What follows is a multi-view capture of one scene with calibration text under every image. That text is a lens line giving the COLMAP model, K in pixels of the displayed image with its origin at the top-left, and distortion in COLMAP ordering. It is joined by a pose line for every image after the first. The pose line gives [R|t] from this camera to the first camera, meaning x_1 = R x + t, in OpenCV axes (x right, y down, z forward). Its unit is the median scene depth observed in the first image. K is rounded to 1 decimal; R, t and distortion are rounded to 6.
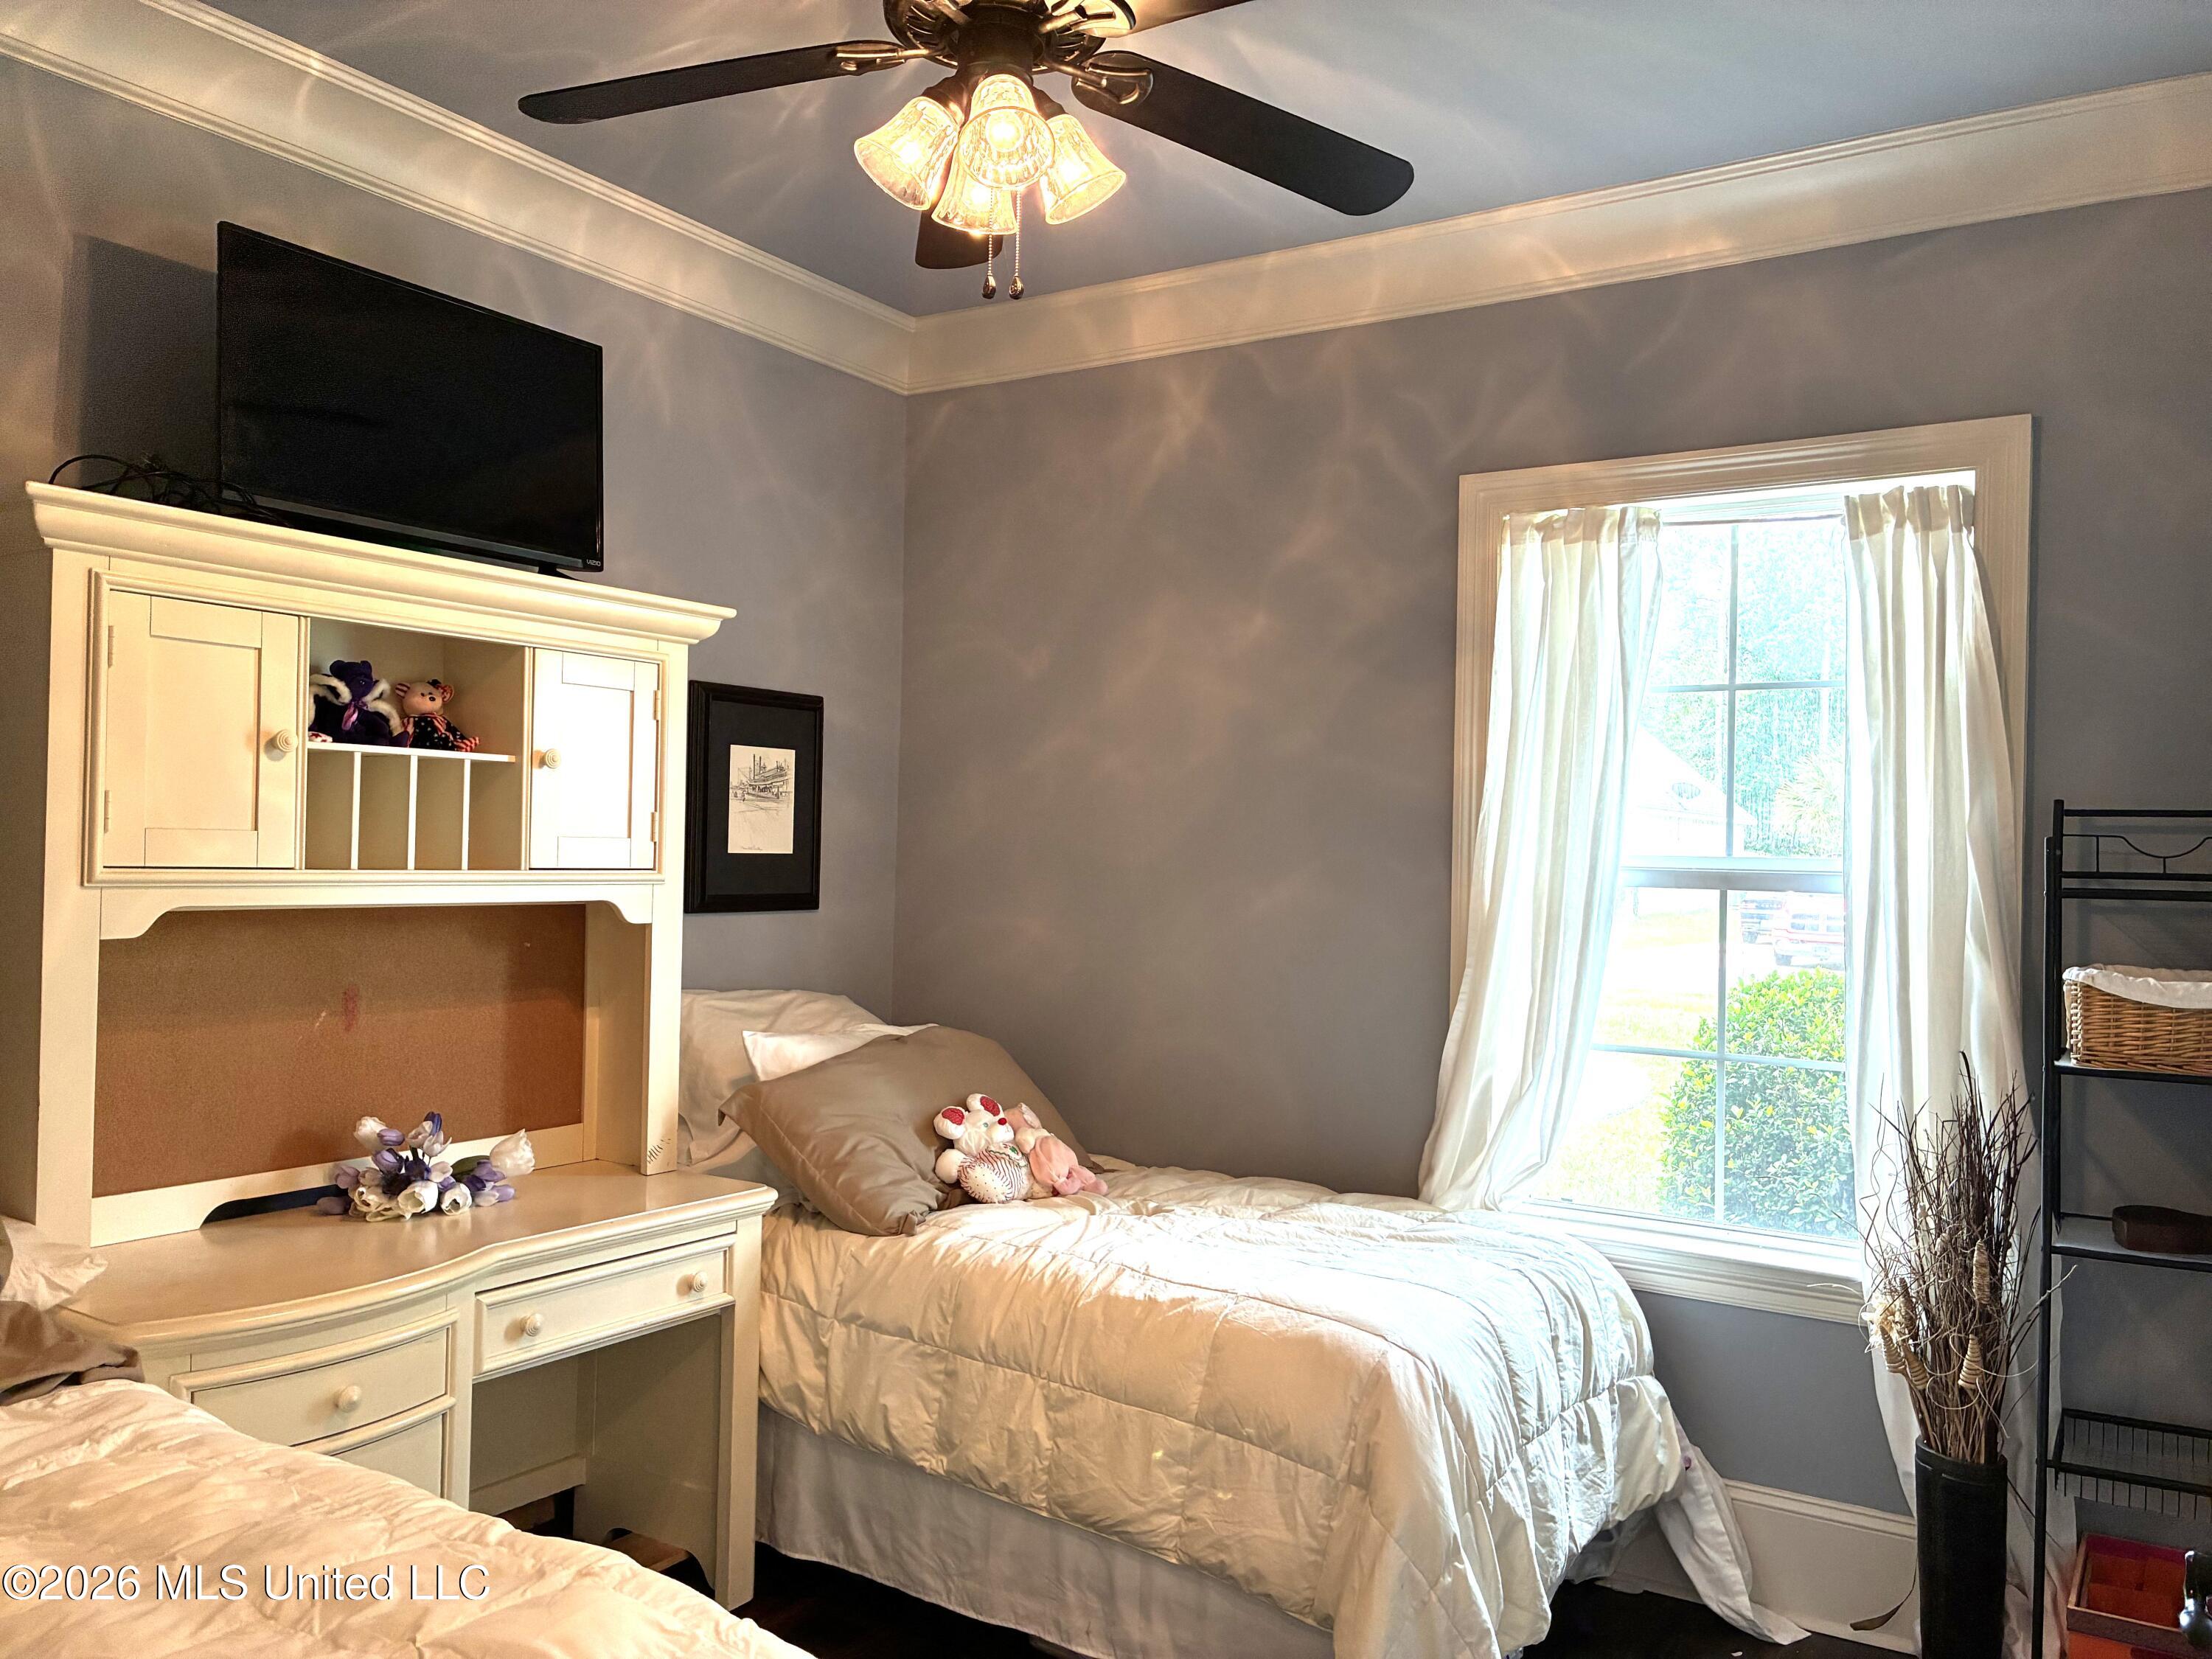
lens RADIAL K [[1692.5, 0, 1106.4], [0, 1692.5, 844.4], [0, 0, 1]] dist [0.062818, -0.078758]
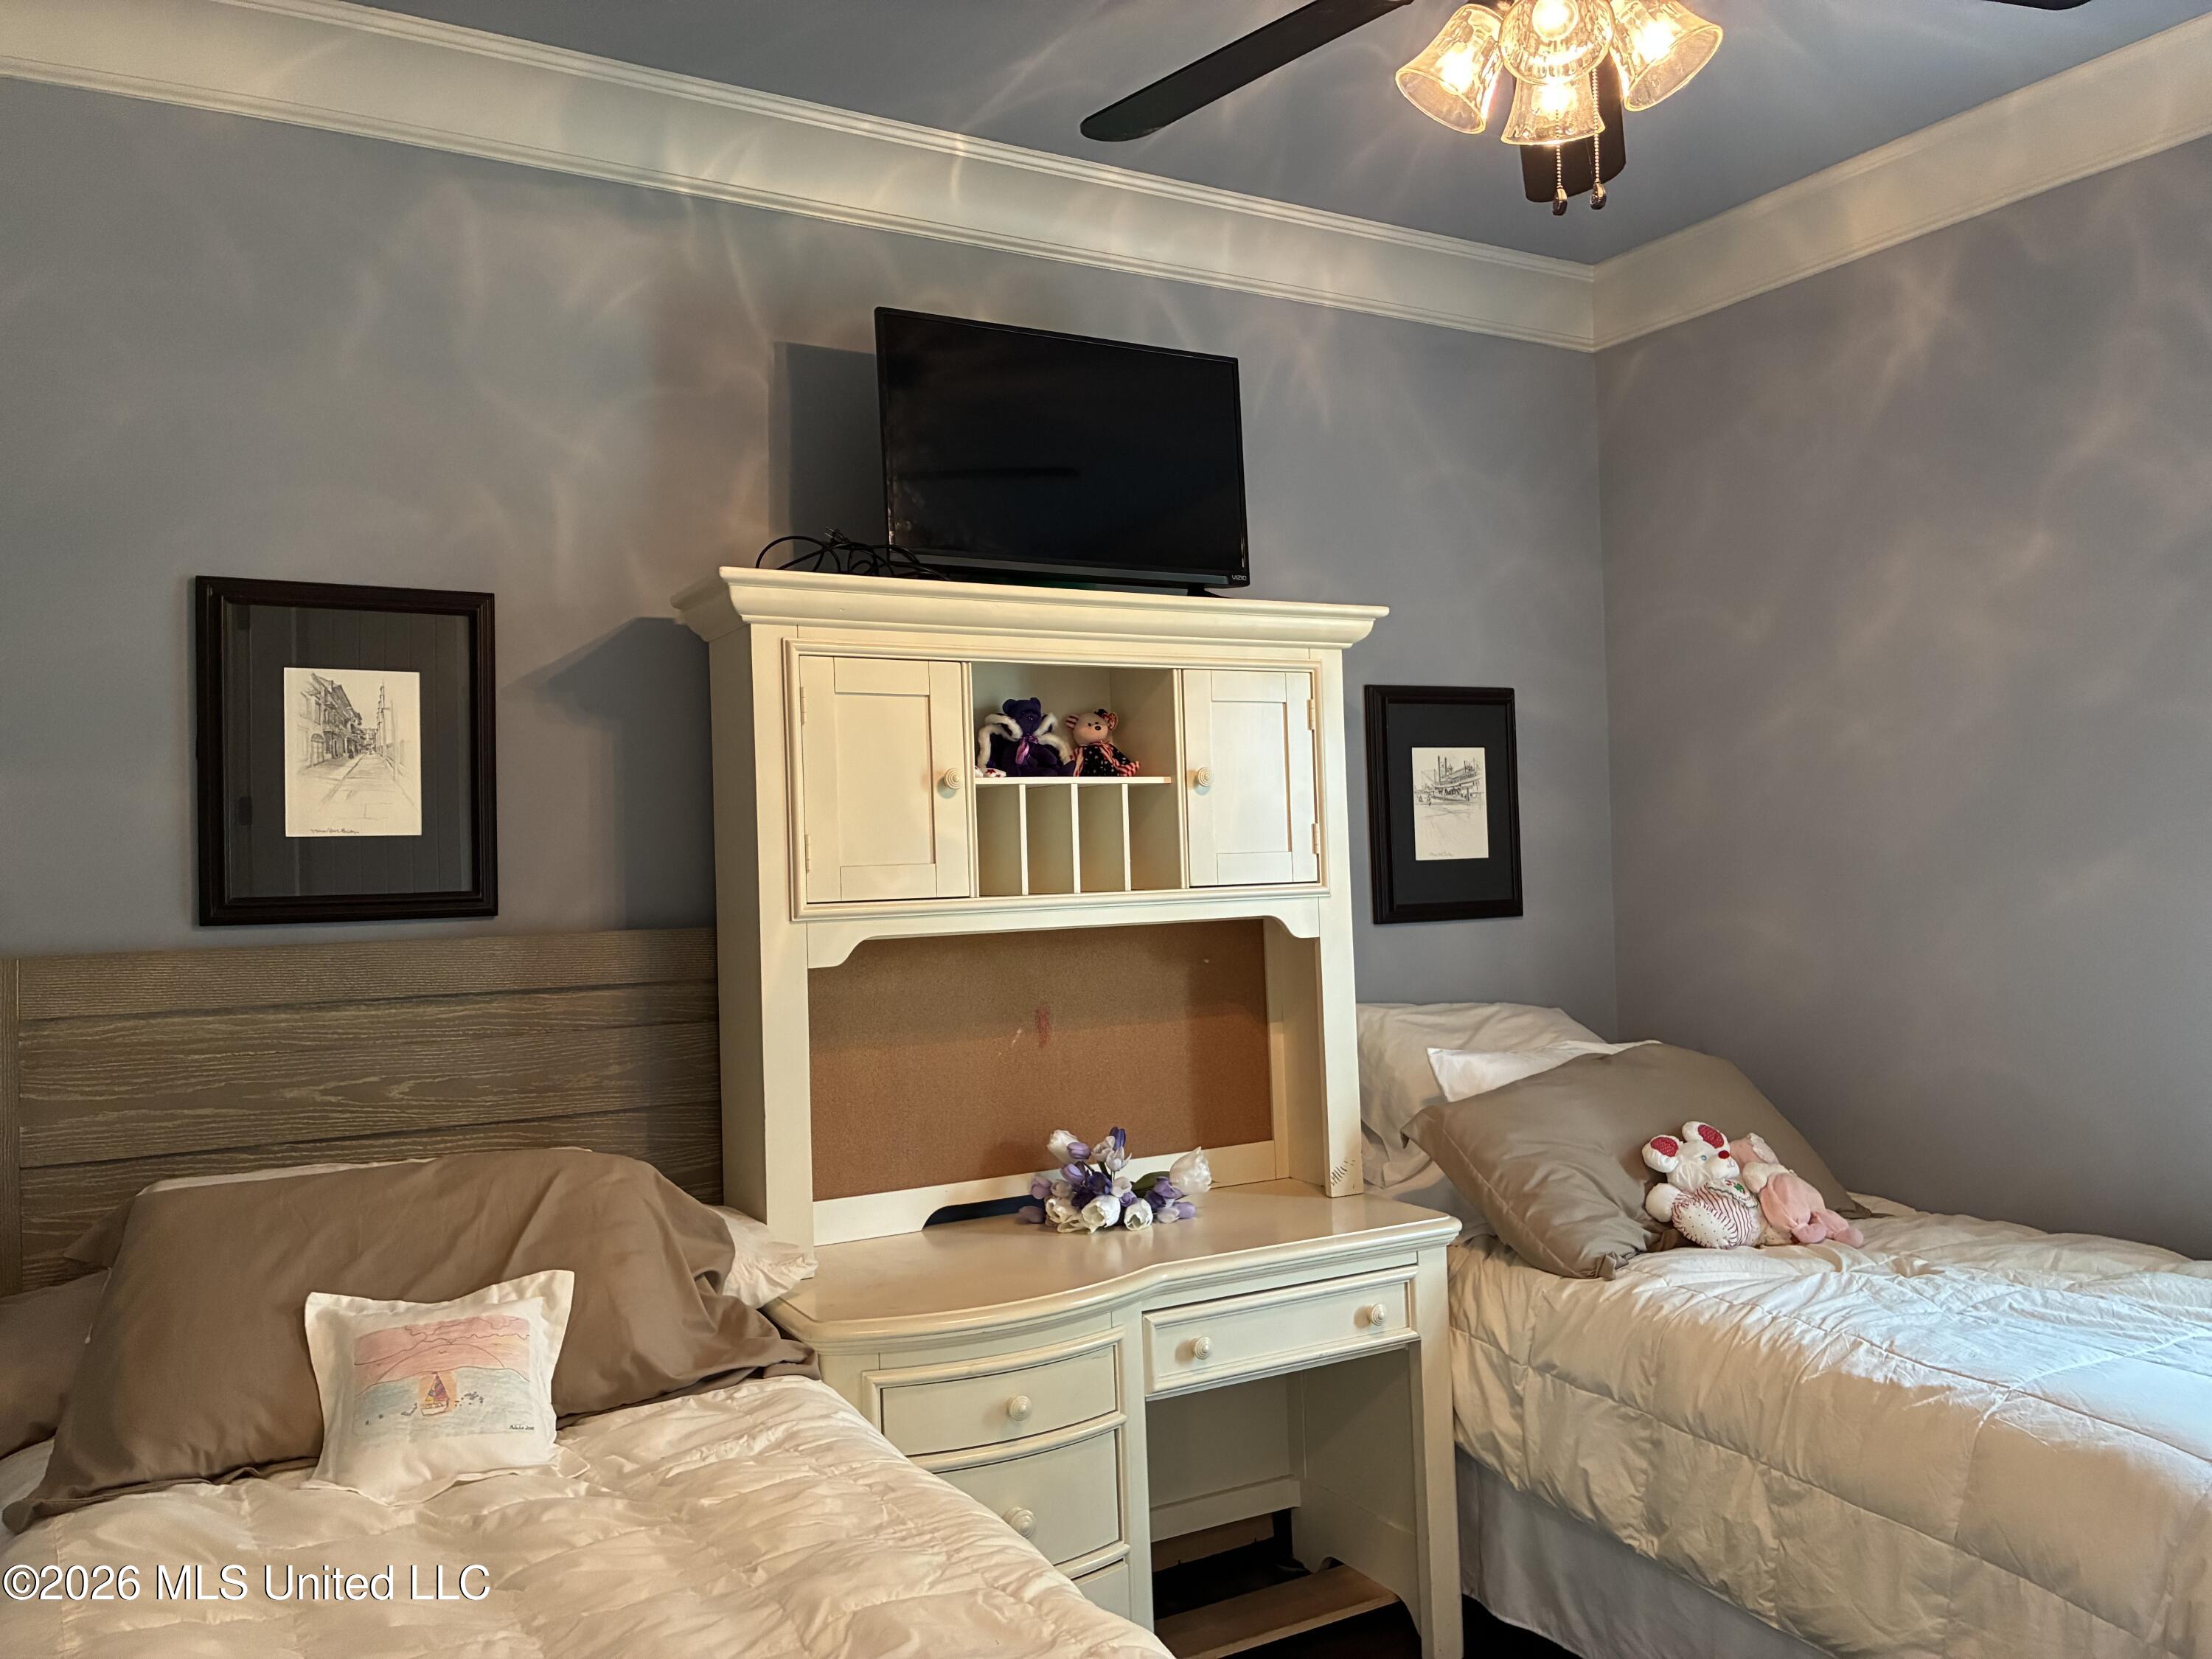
lens RADIAL K [[1692.5, 0, 1100.6], [0, 1692.5, 828.1], [0, 0, 1]] dist [0.062818, -0.078758]
pose [[0.887941, -0.056493, -0.456475, 0.074584], [0.051580, 0.998399, -0.023227, -0.000167], [0.457056, -0.002920, 0.889433, 0.086609]]
